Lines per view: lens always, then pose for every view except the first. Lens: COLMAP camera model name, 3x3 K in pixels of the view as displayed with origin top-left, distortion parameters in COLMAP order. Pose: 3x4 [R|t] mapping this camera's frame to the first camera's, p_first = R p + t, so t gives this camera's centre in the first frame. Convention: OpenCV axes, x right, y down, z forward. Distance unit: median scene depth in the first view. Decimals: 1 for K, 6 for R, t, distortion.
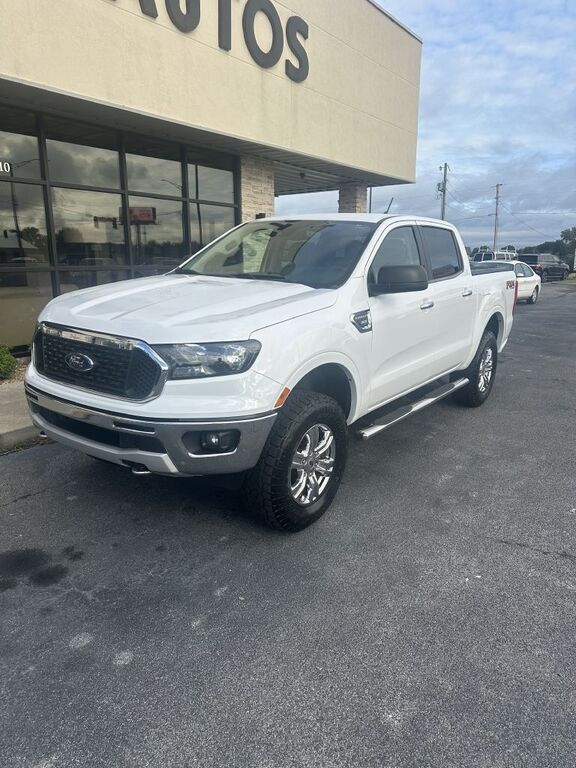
lens RADIAL K [[523.7, 0, 286.6], [0, 523.7, 385.8], [0, 0, 1]] dist [-0.005883, -0.004620]
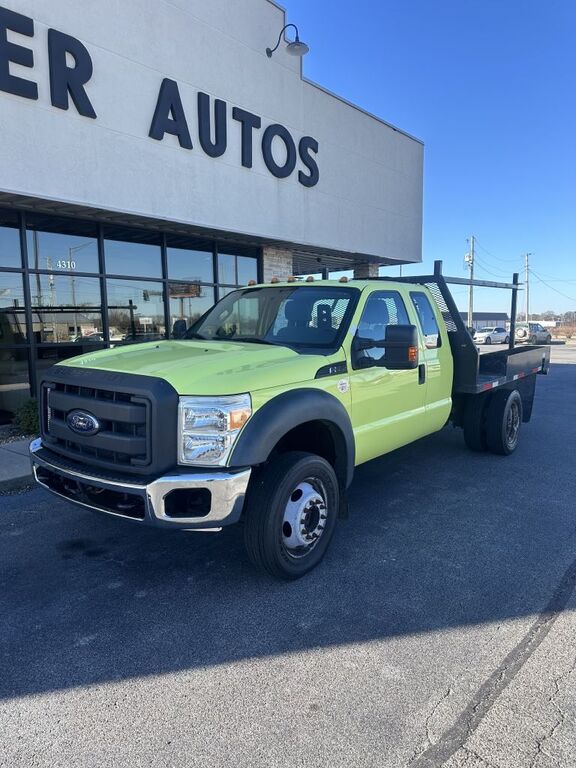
lens RADIAL K [[524.2, 0, 288.2], [0, 524.2, 392.1], [0, 0, 1]] dist [0.044060, -0.065836]
pose [[0.997090, -0.006203, -0.075979, 0.079060], [-0.002624, 0.993301, -0.115522, 0.033851], [0.076186, 0.115386, 0.990395, -0.190074]]
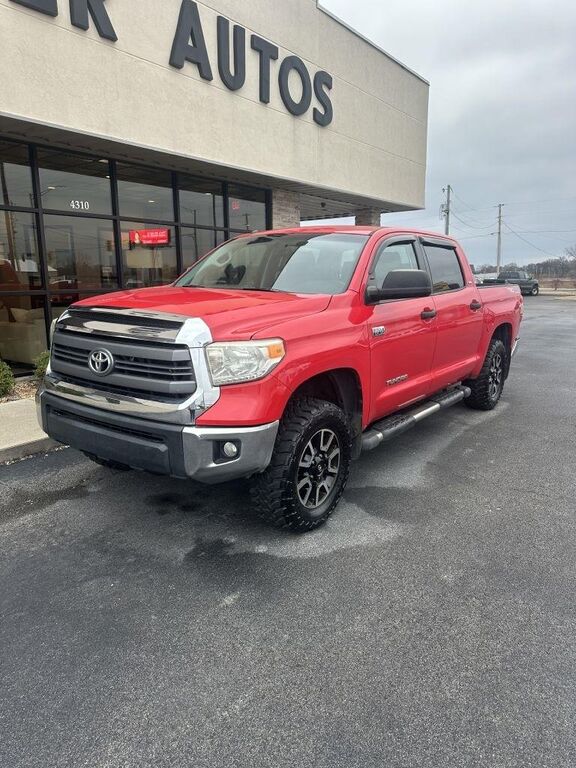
lens RADIAL K [[525.5, 0, 276.6], [0, 525.5, 382.6], [0, 0, 1]] dist [-0.003997, -0.005459]
pose [[0.999717, -0.005716, -0.023112, -0.074178], [0.004754, 0.999130, -0.041437, 0.035015], [0.023329, 0.041316, 0.998874, -0.165442]]
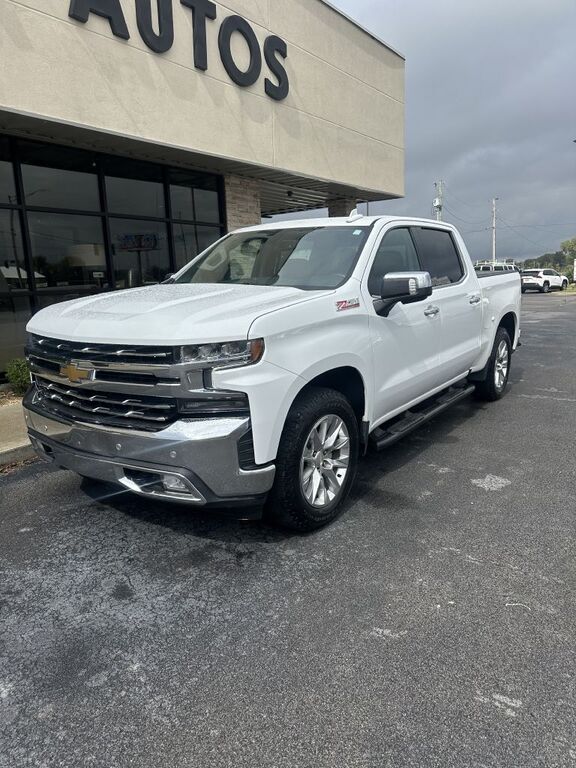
lens RADIAL K [[523.8, 0, 293.8], [0, 523.8, 386.8], [0, 0, 1]] dist [-0.005448, -0.002959]
pose [[0.999371, -0.035443, -0.001380, 0.042699], [0.035368, 0.998686, -0.037081, 0.004441], [0.002693, 0.037009, 0.999311, 0.027495]]
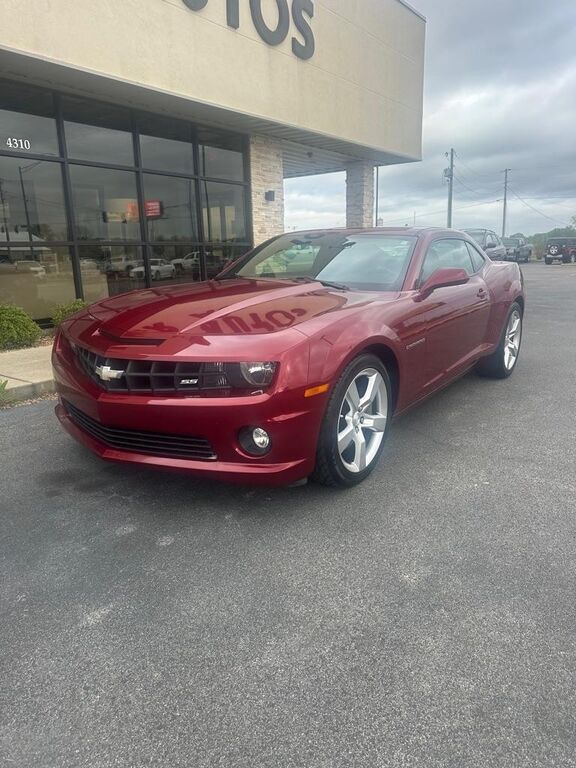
lens RADIAL K [[525.5, 0, 286.4], [0, 525.5, 381.3], [0, 0, 1]] dist [-0.000647, -0.002602]
pose [[0.999670, -0.018668, -0.017629, -0.009005], [0.018676, 0.999826, 0.000260, 0.059810], [0.017621, -0.000589, 0.999845, -0.036276]]
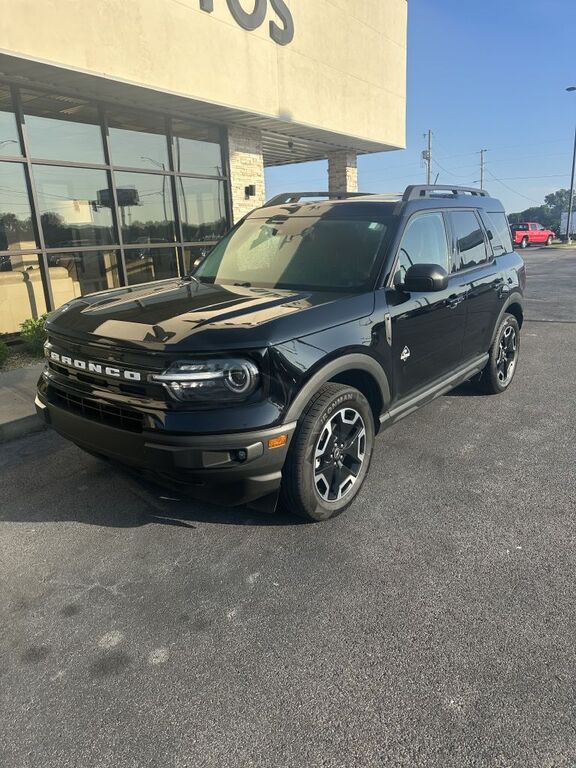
lens RADIAL K [[523.4, 0, 288.0], [0, 523.4, 384.0], [0, 0, 1]] dist [-0.007547, -0.003984]
pose [[0.998646, -0.047843, 0.020425, -0.024842], [0.047014, 0.998122, 0.039281, 0.003228], [-0.022266, -0.038267, 0.999019, 0.025933]]
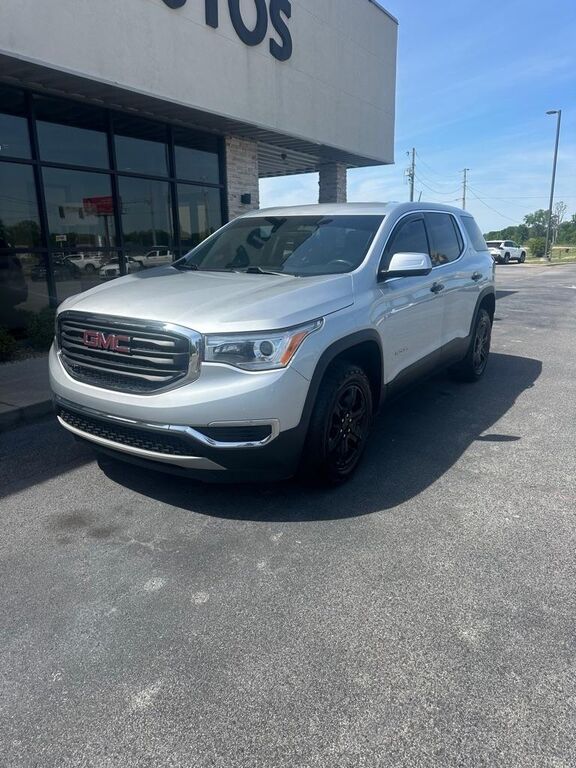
lens RADIAL K [[525.5, 0, 276.6], [0, 525.5, 382.6], [0, 0, 1]] dist [-0.003997, -0.005459]
pose [[0.998742, -0.028553, 0.041210, -0.061403], [0.028067, 0.999530, 0.012334, 0.028113], [-0.041542, -0.011162, 0.999074, -0.013034]]
